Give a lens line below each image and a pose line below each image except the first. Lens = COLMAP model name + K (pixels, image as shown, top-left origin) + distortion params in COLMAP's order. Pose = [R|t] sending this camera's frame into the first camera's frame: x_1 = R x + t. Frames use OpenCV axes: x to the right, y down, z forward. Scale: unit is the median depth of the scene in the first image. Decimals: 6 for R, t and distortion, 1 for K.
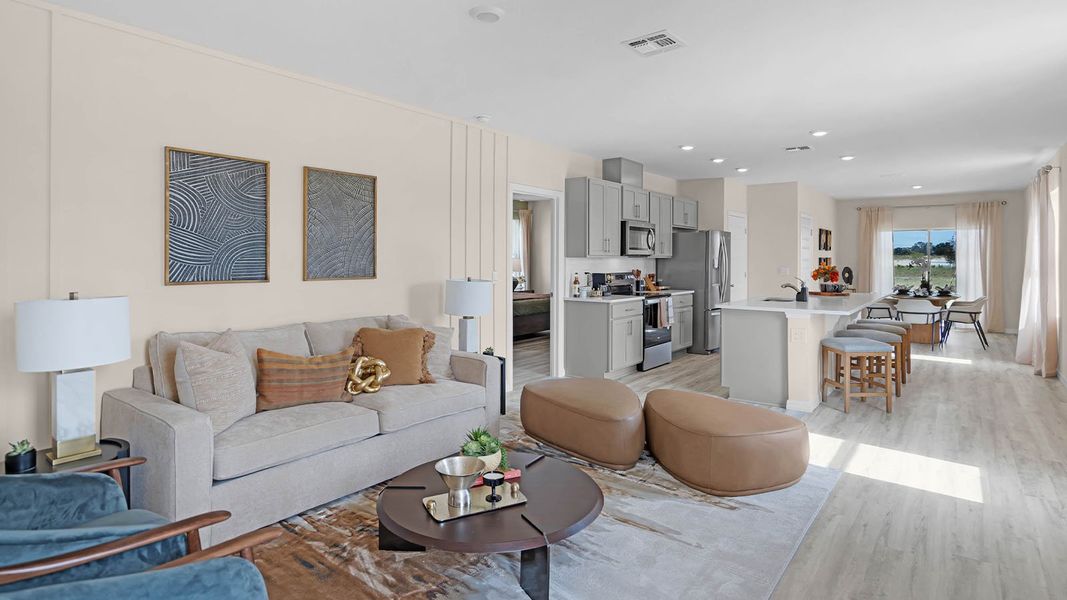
lens RADIAL K [[558.2, 0, 533.8], [0, 558.2, 259.4], [0, 0, 1]] dist [0.005534, 0.000604]
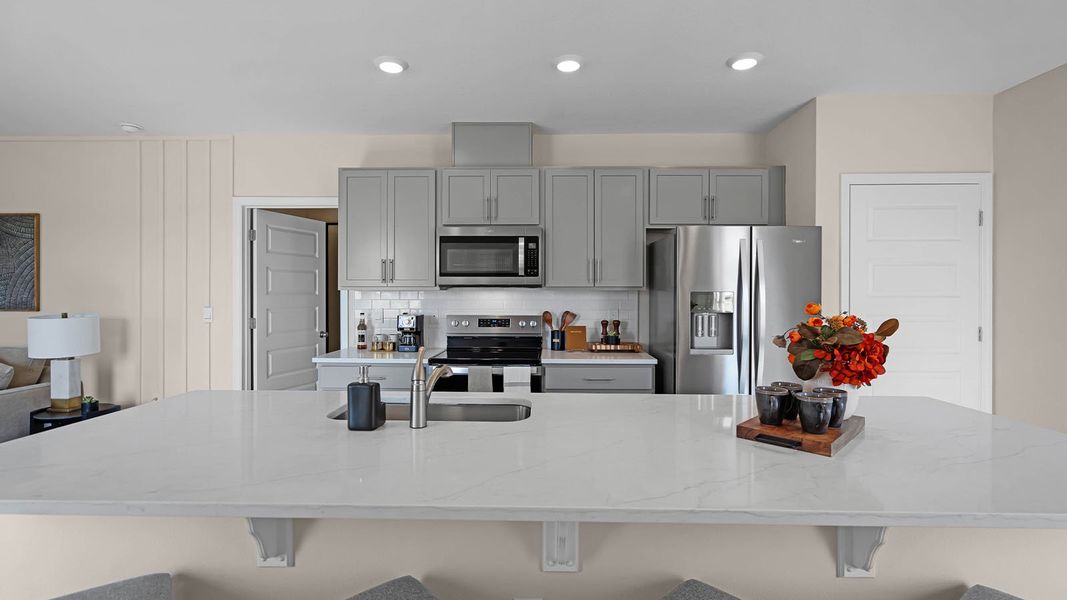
lens RADIAL K [[478.1, 0, 553.7], [0, 478.1, 293.3], [0, 0, 1]] dist [-0.004669, 0.001909]
pose [[0.600278, -0.002717, -0.799787, 0.515244], [-0.000503, 0.999993, -0.003774, 0.001781], [0.799791, 0.002668, 0.600272, 0.635853]]
